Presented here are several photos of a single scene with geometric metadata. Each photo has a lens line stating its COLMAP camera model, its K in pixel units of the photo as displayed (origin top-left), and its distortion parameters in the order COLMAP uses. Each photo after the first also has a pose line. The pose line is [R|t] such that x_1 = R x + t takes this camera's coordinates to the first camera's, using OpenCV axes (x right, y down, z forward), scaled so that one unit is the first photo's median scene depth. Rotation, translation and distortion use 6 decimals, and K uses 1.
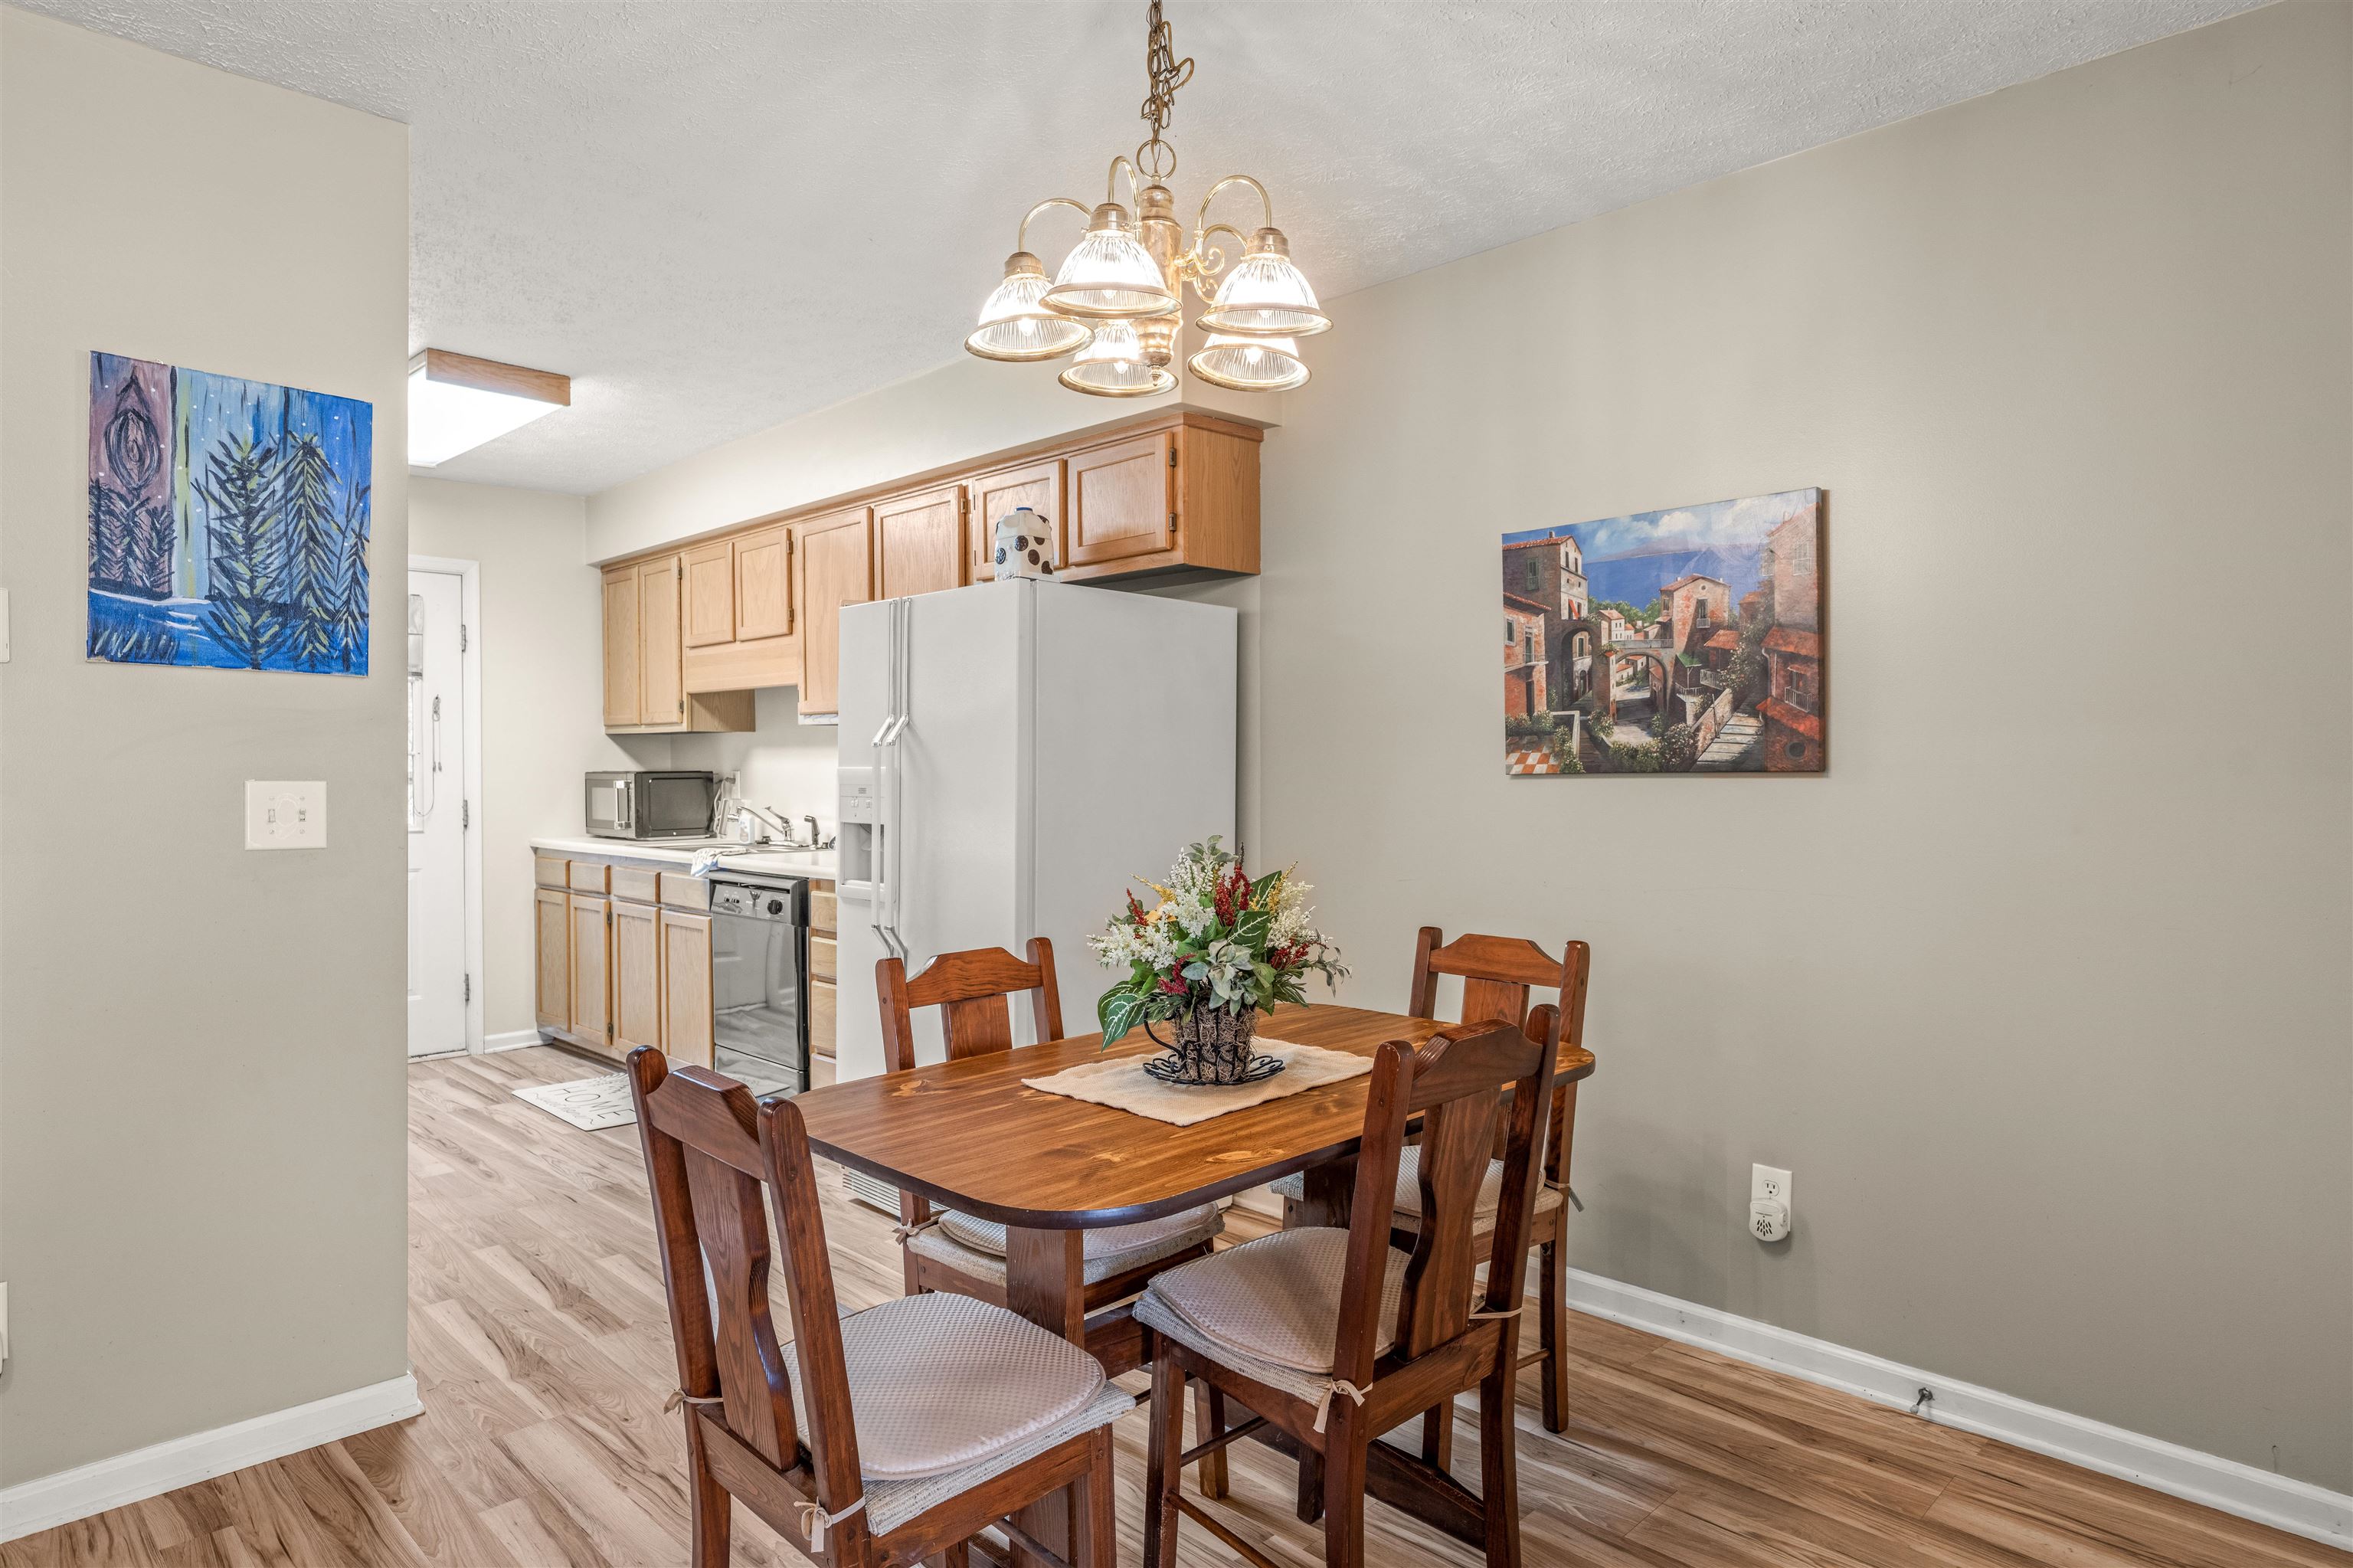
lens RADIAL K [[1344.9, 0, 1179.3], [0, 1344.9, 792.3], [0, 0, 1]] dist [-0.004462, 0.000207]
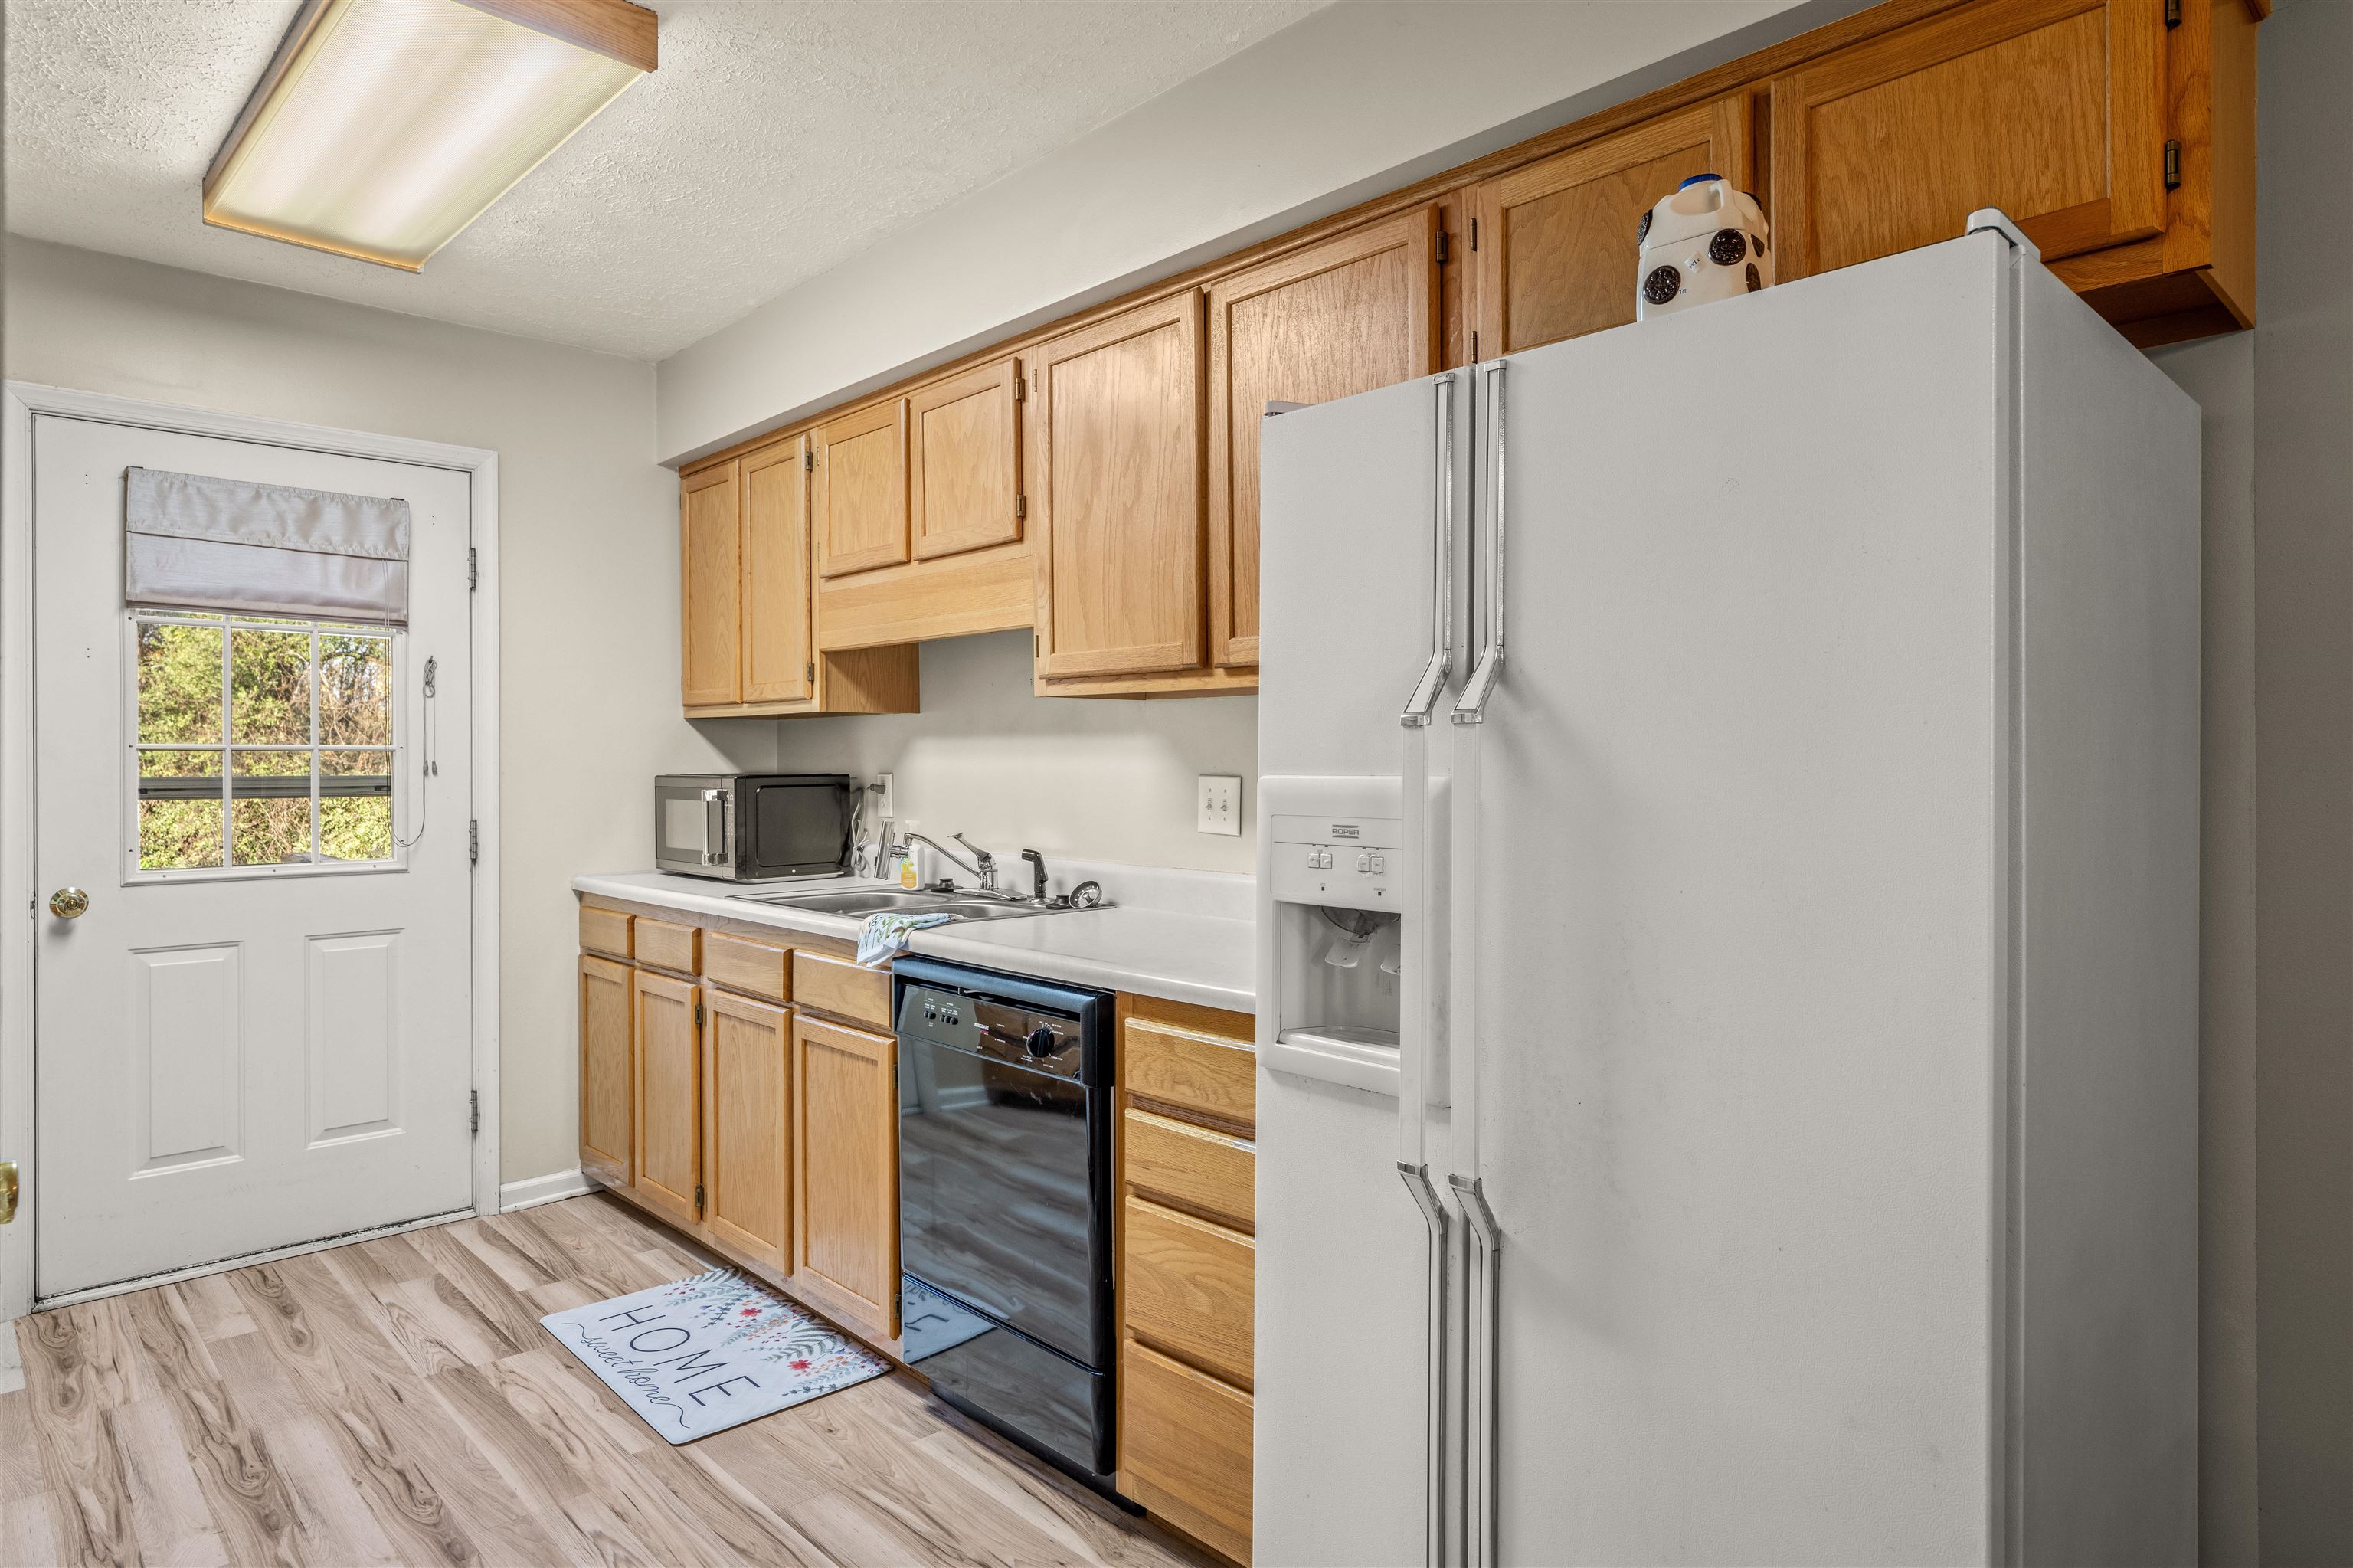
lens RADIAL K [[1344.9, 0, 1174.4], [0, 1344.9, 767.8], [0, 0, 1]] dist [-0.004462, 0.000207]
pose [[0.999635, -0.000468, -0.027028, -0.186806], [0.000085, 0.999899, -0.014188, -0.010368], [0.027032, 0.014181, 0.999534, 0.382741]]
